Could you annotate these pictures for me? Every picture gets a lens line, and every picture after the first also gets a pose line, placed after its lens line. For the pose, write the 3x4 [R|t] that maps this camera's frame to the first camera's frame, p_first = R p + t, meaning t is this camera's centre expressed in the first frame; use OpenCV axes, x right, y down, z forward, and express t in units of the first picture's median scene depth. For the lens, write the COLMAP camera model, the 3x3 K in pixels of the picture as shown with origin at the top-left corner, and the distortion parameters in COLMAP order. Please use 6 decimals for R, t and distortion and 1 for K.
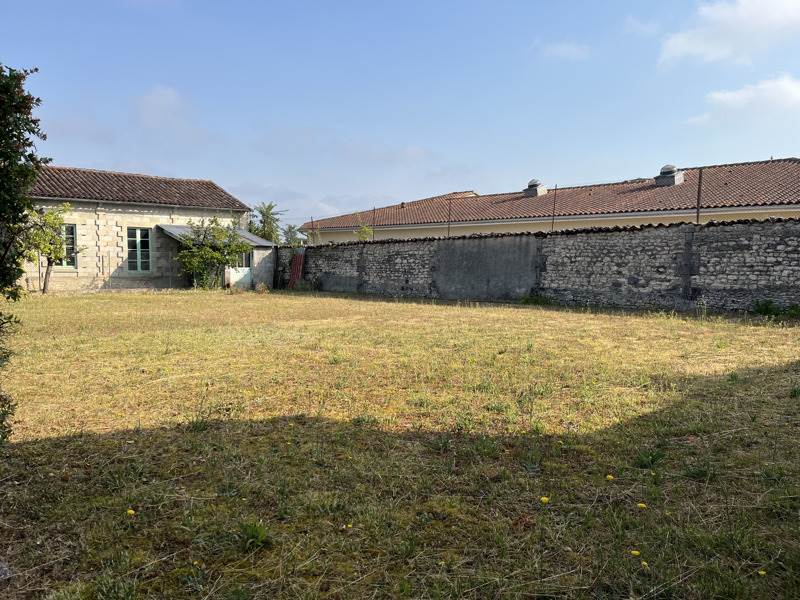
lens RADIAL K [[607.0, 0, 399.8], [0, 607.0, 298.7], [0, 0, 1]] dist [-0.007144, -0.001834]
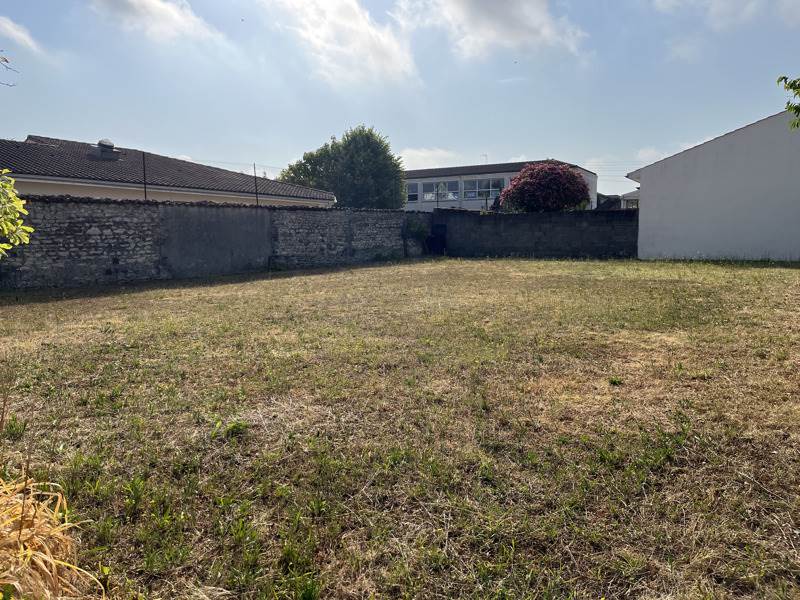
lens RADIAL K [[607.0, 0, 399.9], [0, 607.0, 300.0], [0, 0, 1]] dist [-0.007144, -0.001834]
pose [[-0.269941, -0.097122, 0.957966, -0.848798], [0.067375, 0.990556, 0.119411, -0.051781], [-0.960517, 0.096777, -0.260848, 0.999589]]
